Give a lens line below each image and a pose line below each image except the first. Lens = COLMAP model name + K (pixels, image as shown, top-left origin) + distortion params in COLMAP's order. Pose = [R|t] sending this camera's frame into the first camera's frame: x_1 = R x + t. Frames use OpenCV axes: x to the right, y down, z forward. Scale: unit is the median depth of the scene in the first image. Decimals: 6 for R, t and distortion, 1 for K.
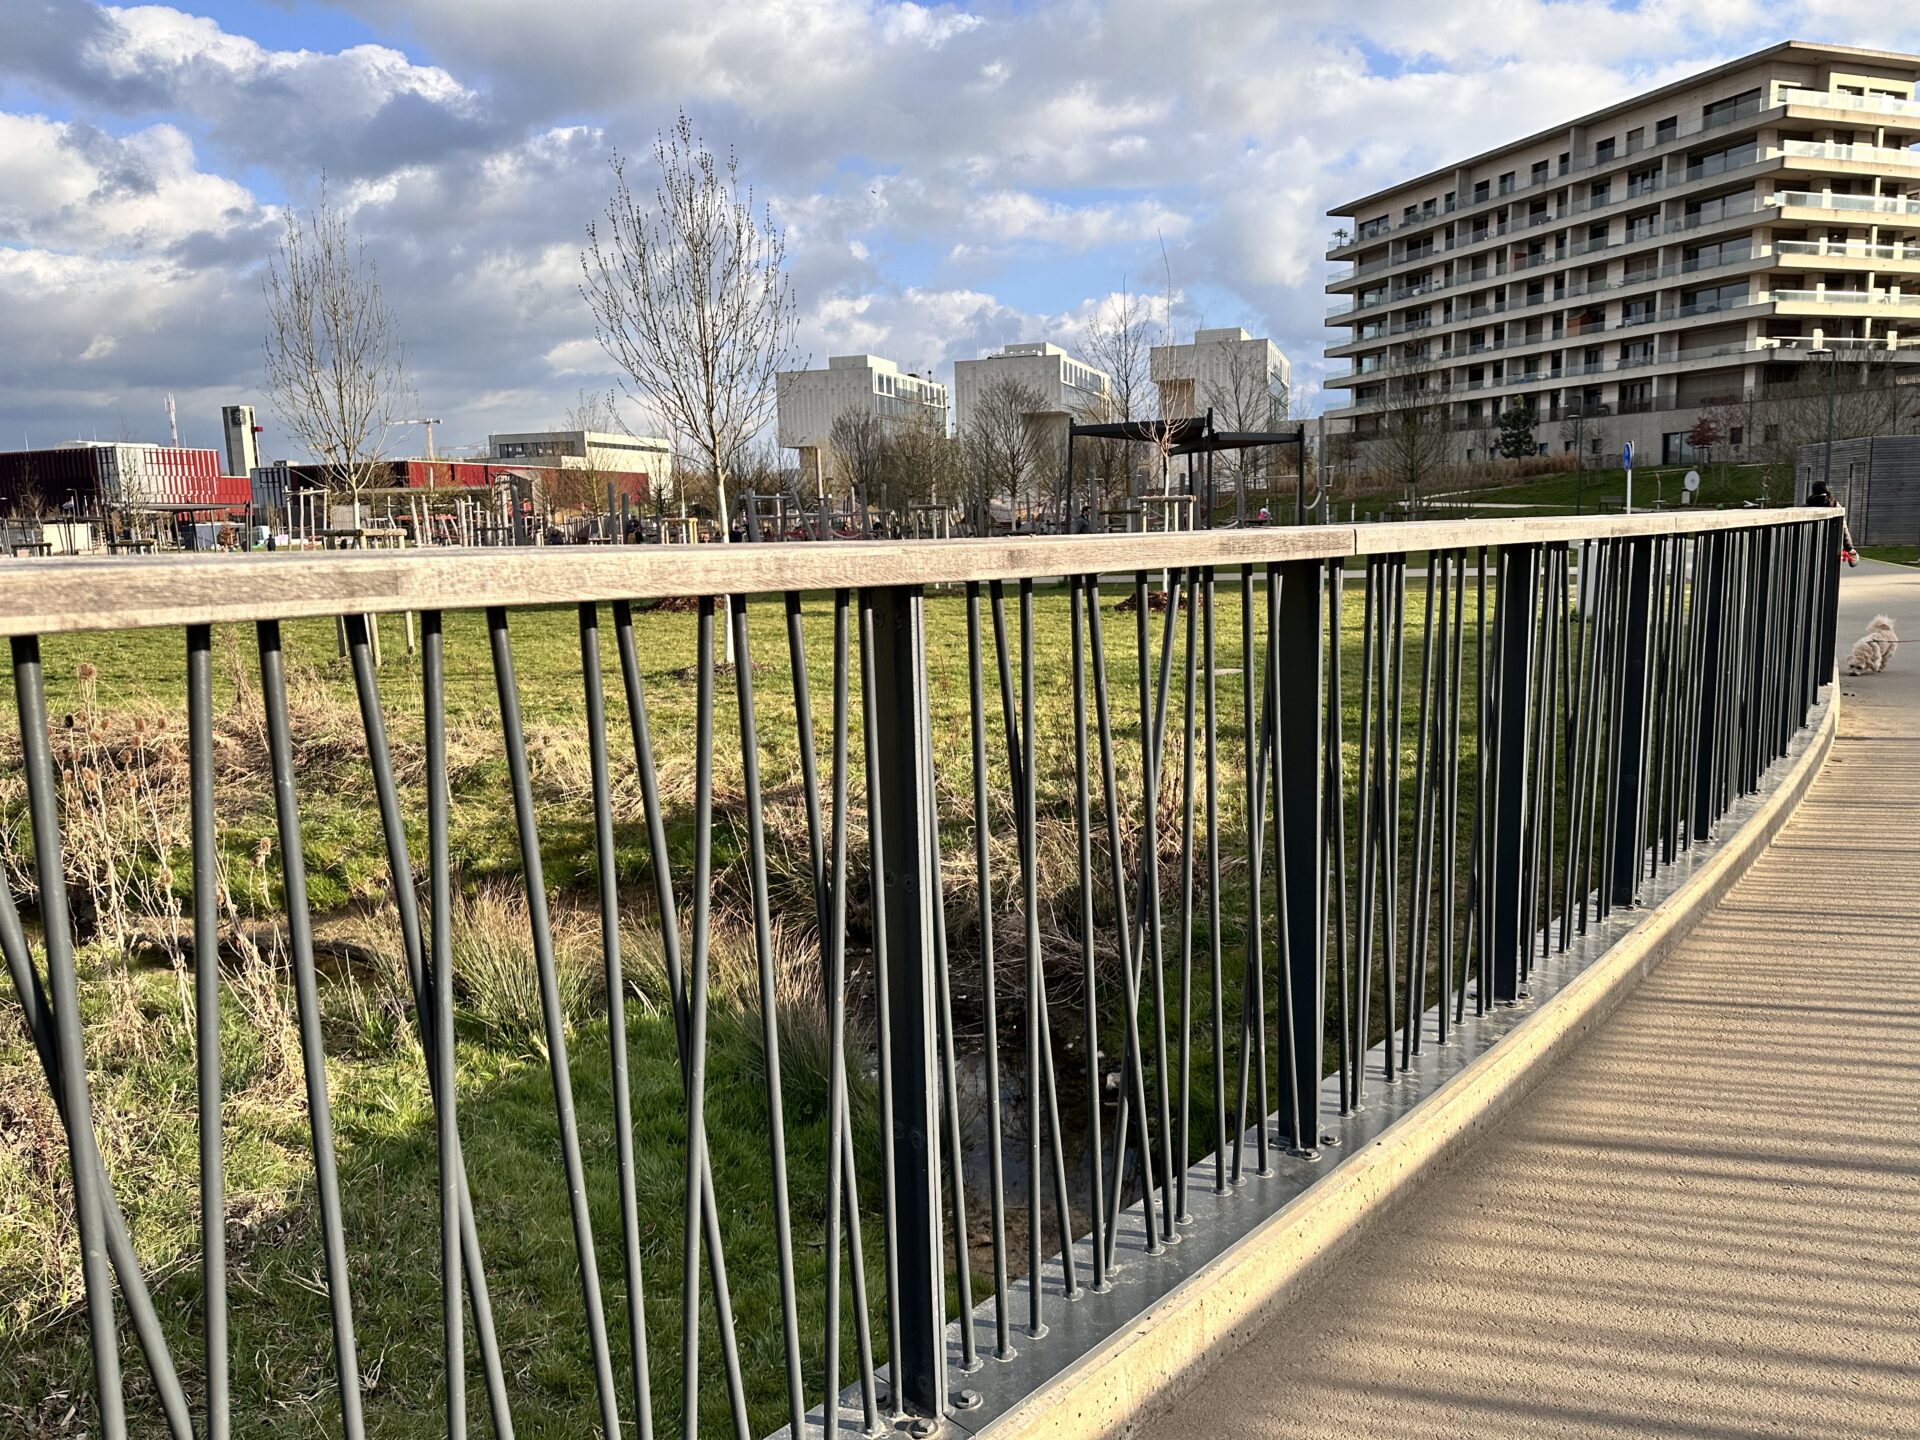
lens RADIAL K [[1283.1, 0, 954.9], [0, 1283.1, 747.9], [0, 0, 1]] dist [-0.000395, -0.027769]
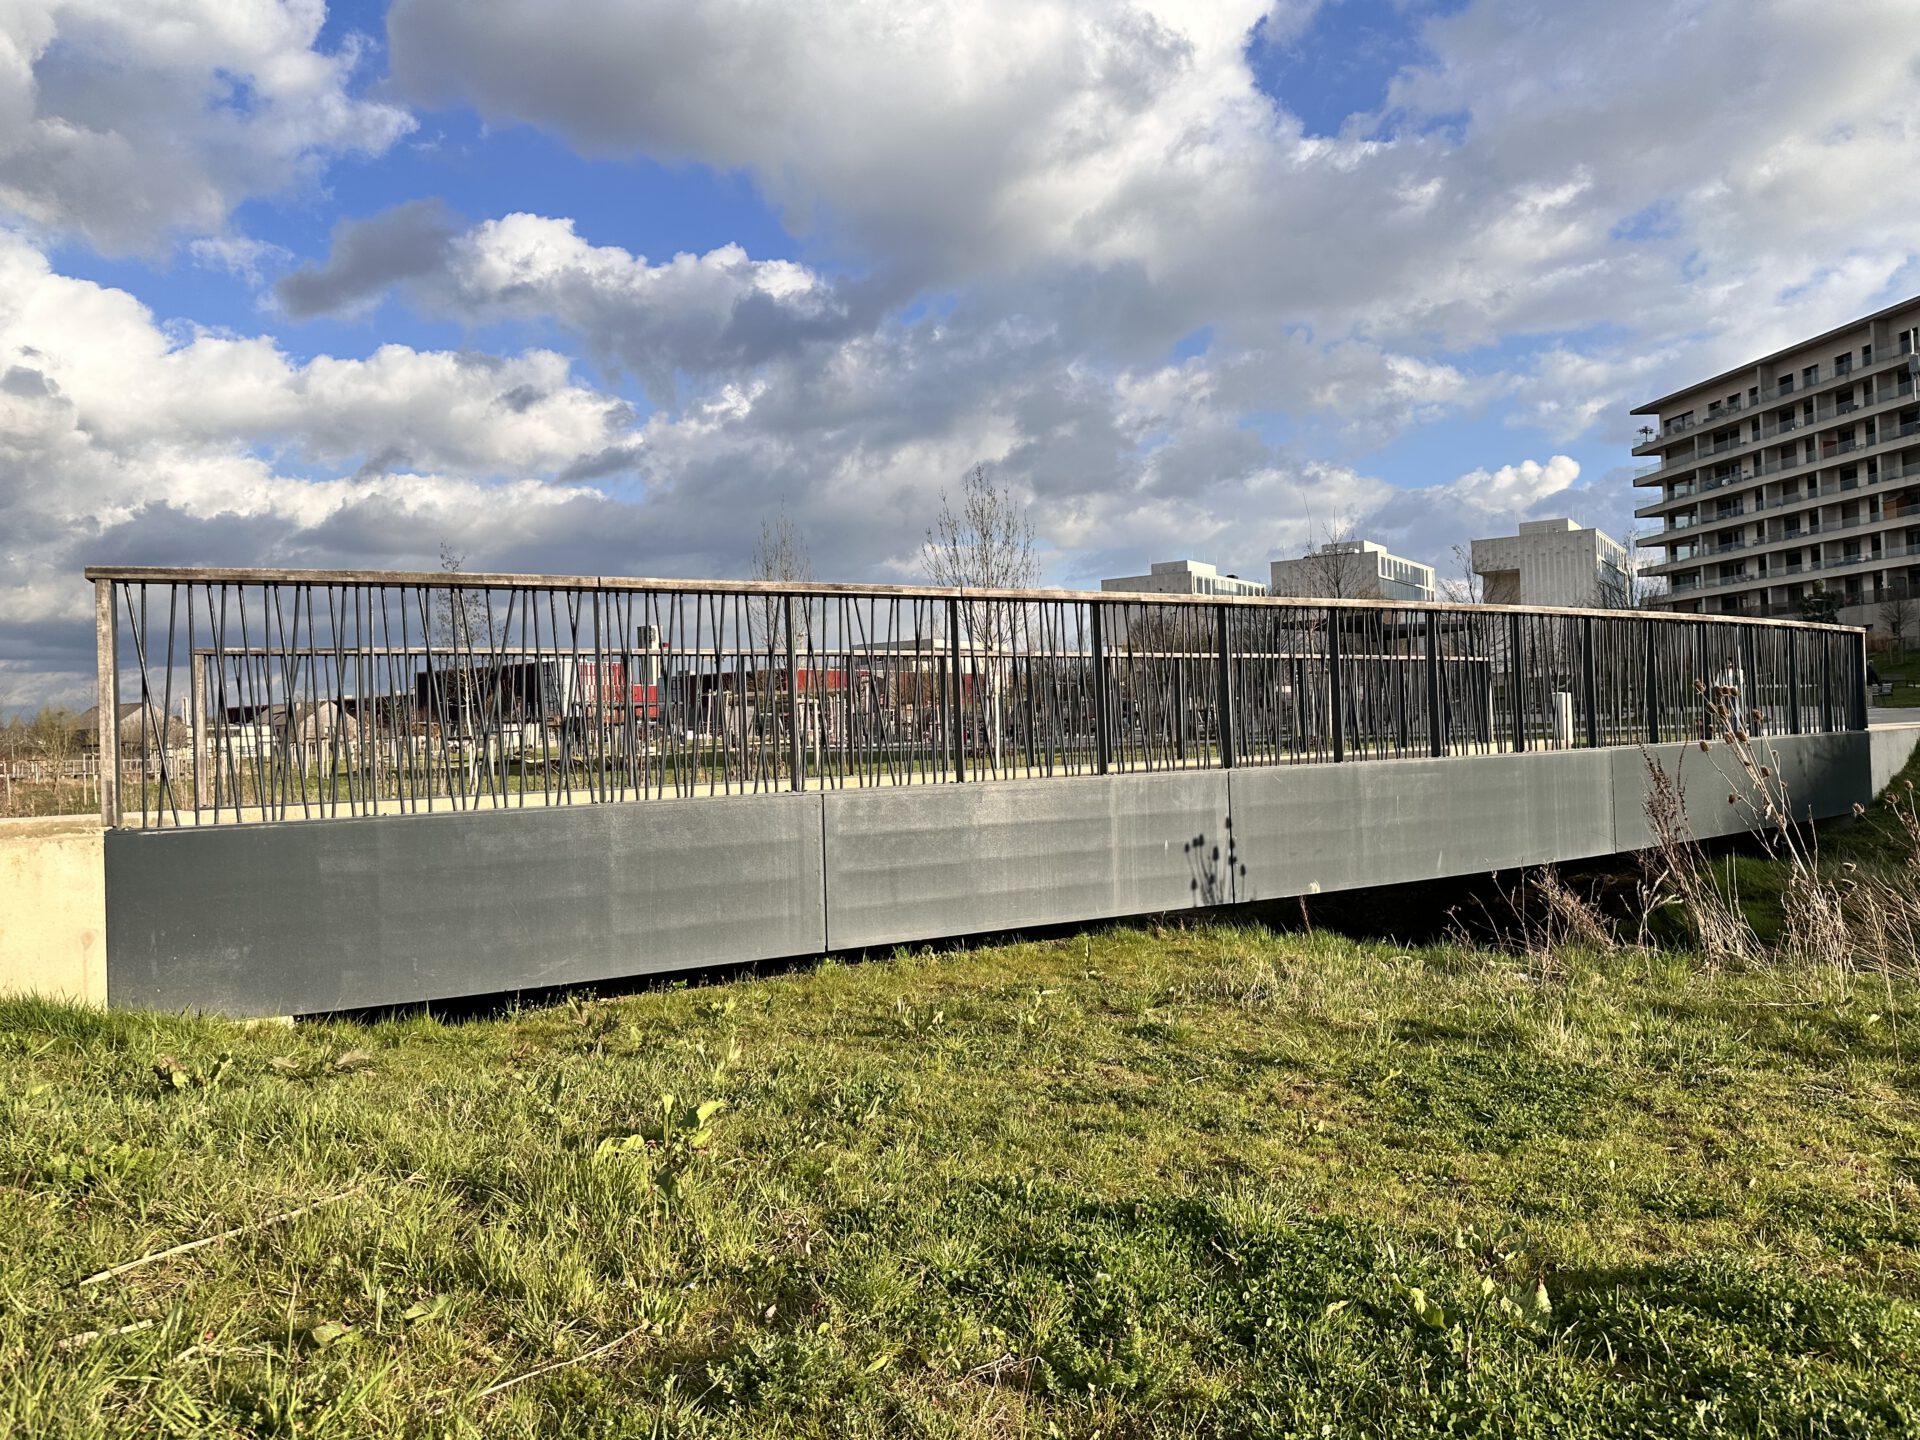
lens RADIAL K [[1454.8, 0, 957.2], [0, 1454.8, 723.3], [0, 0, 1]] dist [0.035360, 0.000351]
pose [[0.967988, -0.012921, -0.250664, 0.061373], [-0.029496, 0.985899, -0.164724, 0.042007], [0.249258, 0.166845, 0.953957, -0.230860]]
